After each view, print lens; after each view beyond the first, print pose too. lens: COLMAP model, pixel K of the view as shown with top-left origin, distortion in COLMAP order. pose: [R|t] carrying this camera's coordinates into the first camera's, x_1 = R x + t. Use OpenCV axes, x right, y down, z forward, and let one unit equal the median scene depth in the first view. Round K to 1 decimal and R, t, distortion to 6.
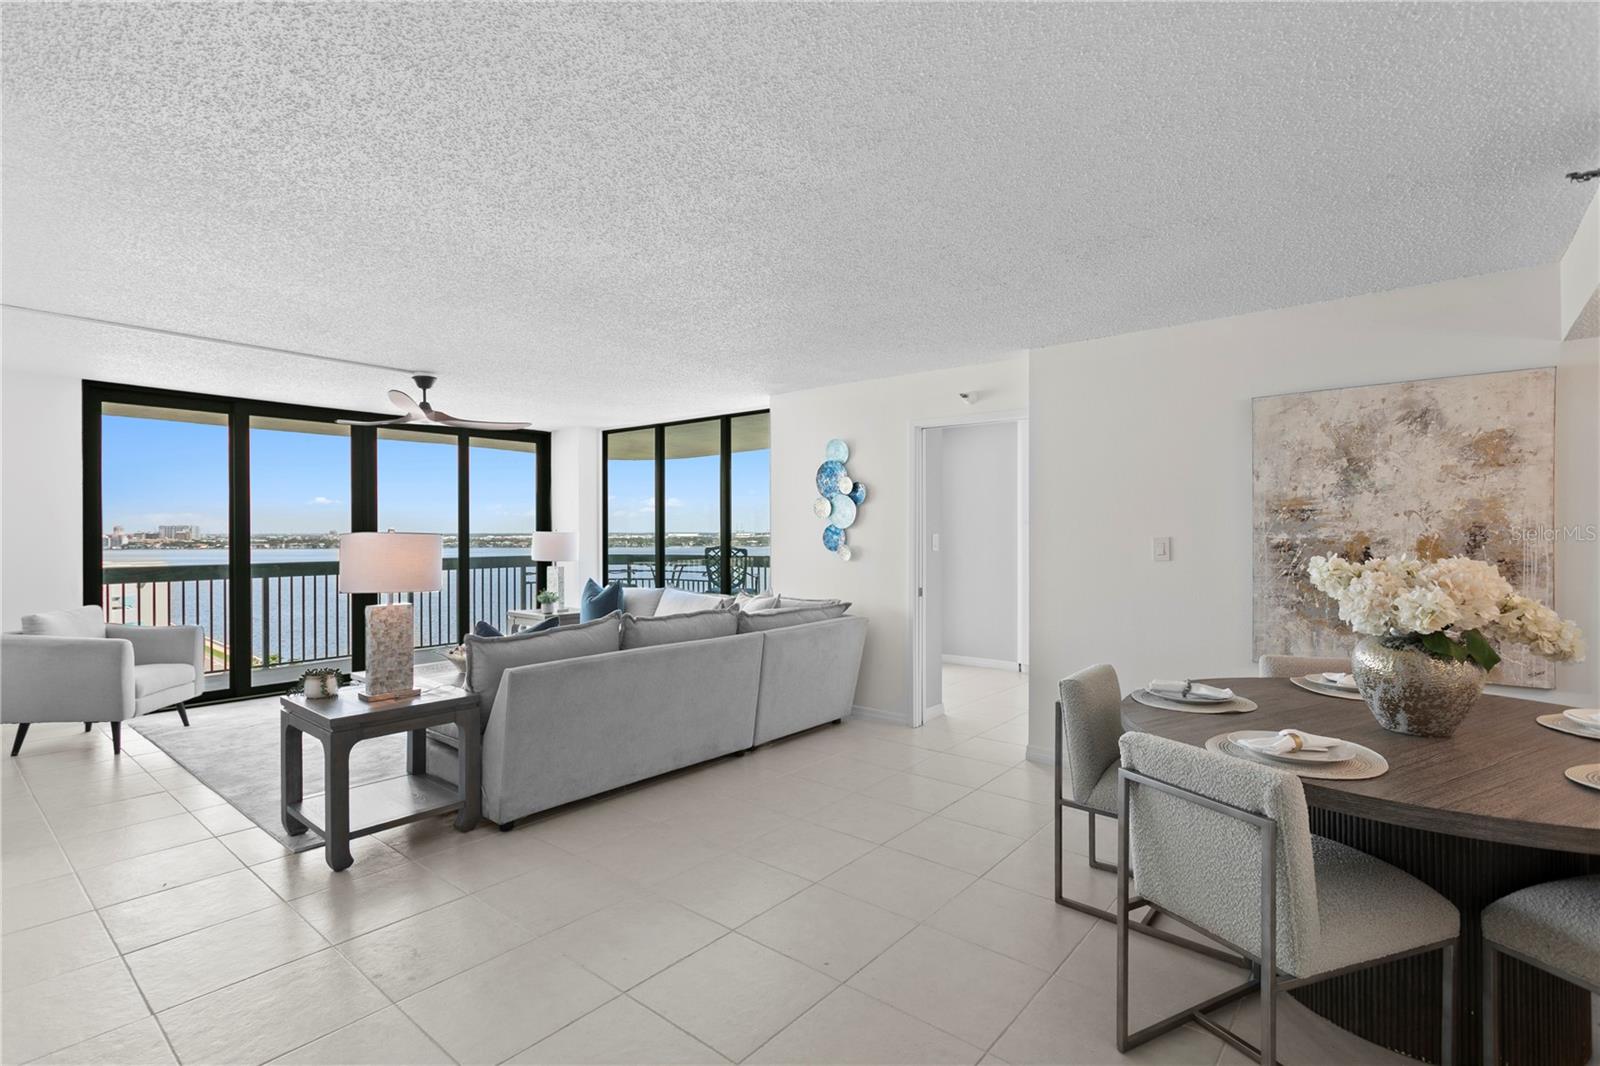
lens RADIAL K [[752.9, 0, 788.4], [0, 752.9, 547.1], [0, 0, 1]] dist [0.003238, 0.000182]
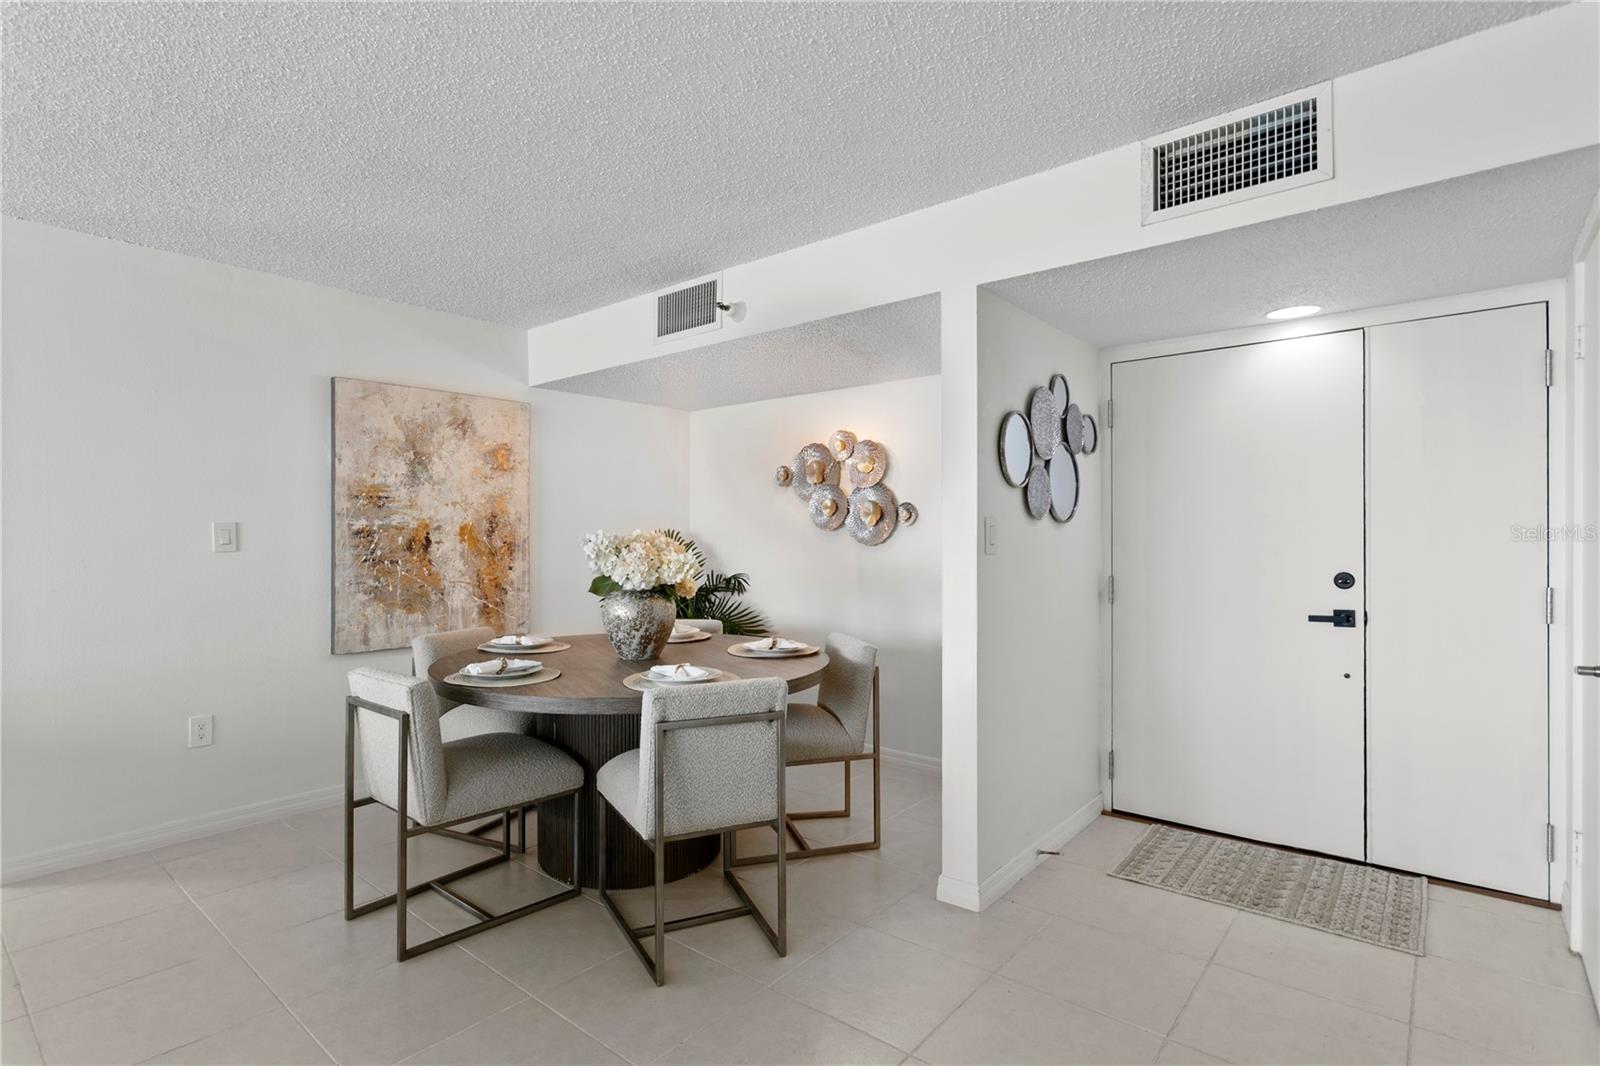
lens RADIAL K [[813.7, 0, 791.7], [0, 813.7, 529.4], [0, 0, 1]] dist [-0.005220, -0.000595]
pose [[-0.025915, 0.004368, 0.999655, -0.455870], [0.014150, 0.999892, -0.004003, 0.007697], [-0.999564, 0.014041, -0.025974, 0.489018]]
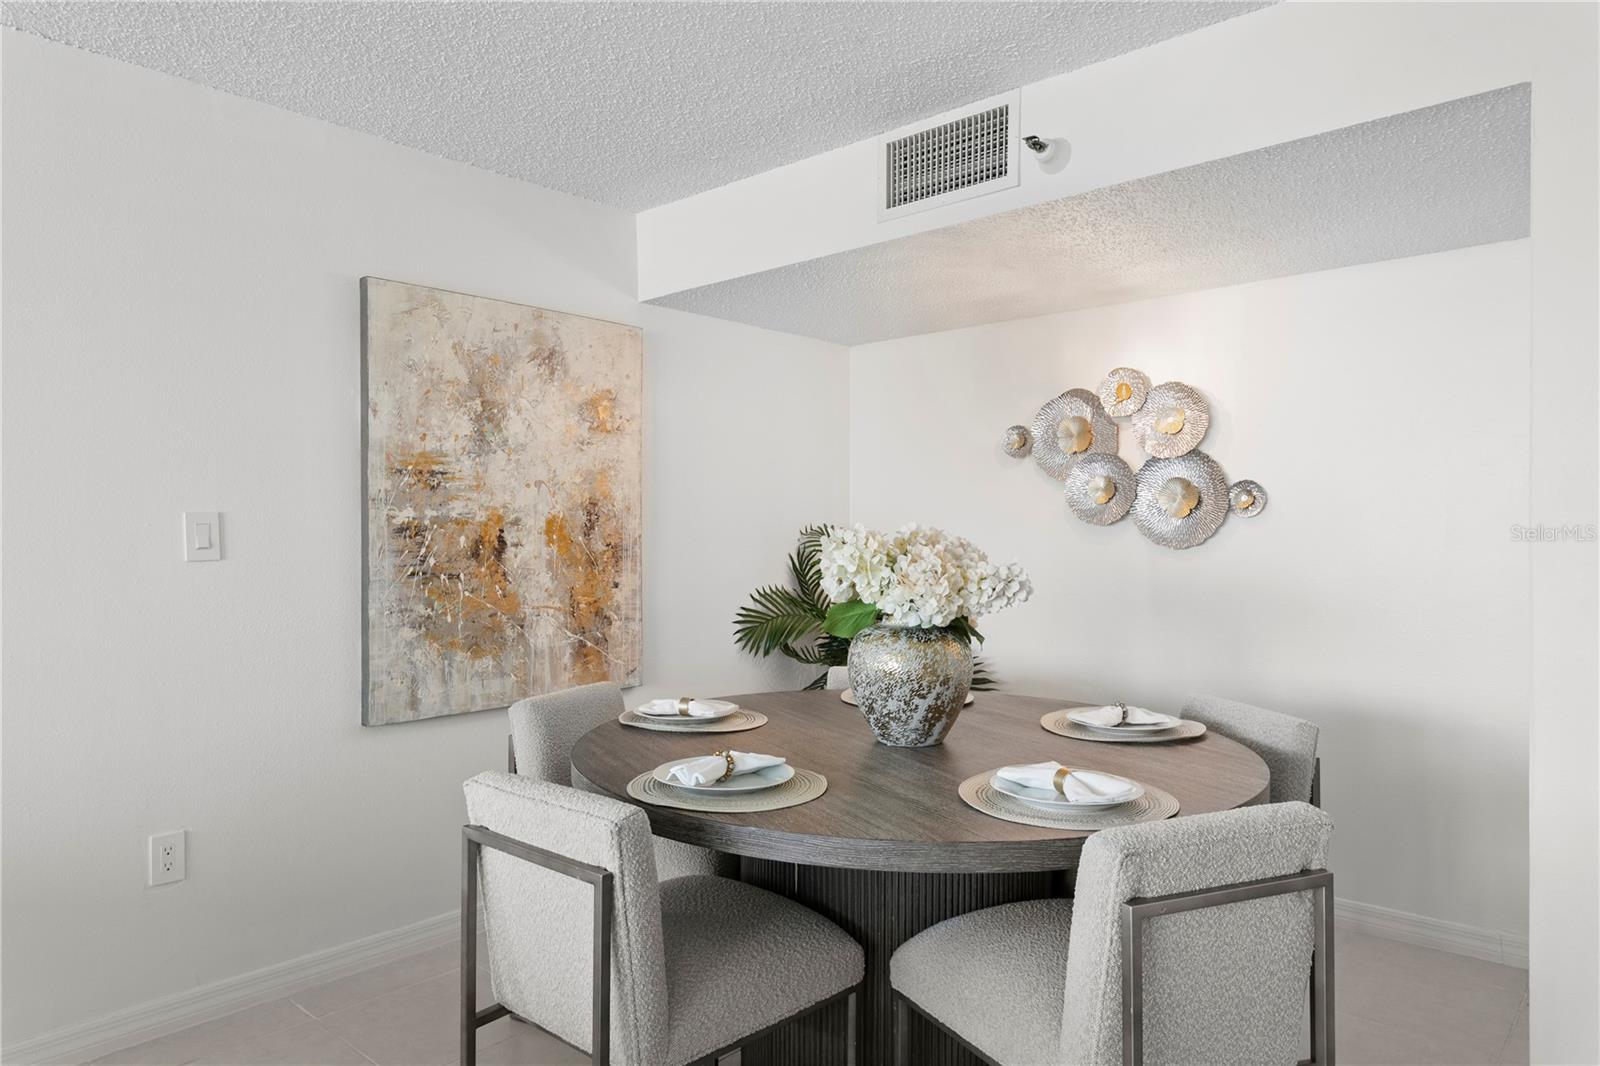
lens RADIAL K [[1050.8, 0, 800.2], [0, 1050.8, 534.6], [0, 0, 1]] dist [-0.011472, 0.005730]
pose [[-0.000218, -0.003205, 0.999995, -0.215529], [0.015951, 0.999868, 0.003208, 0.006142], [-0.999873, 0.015952, -0.000167, 0.719424]]
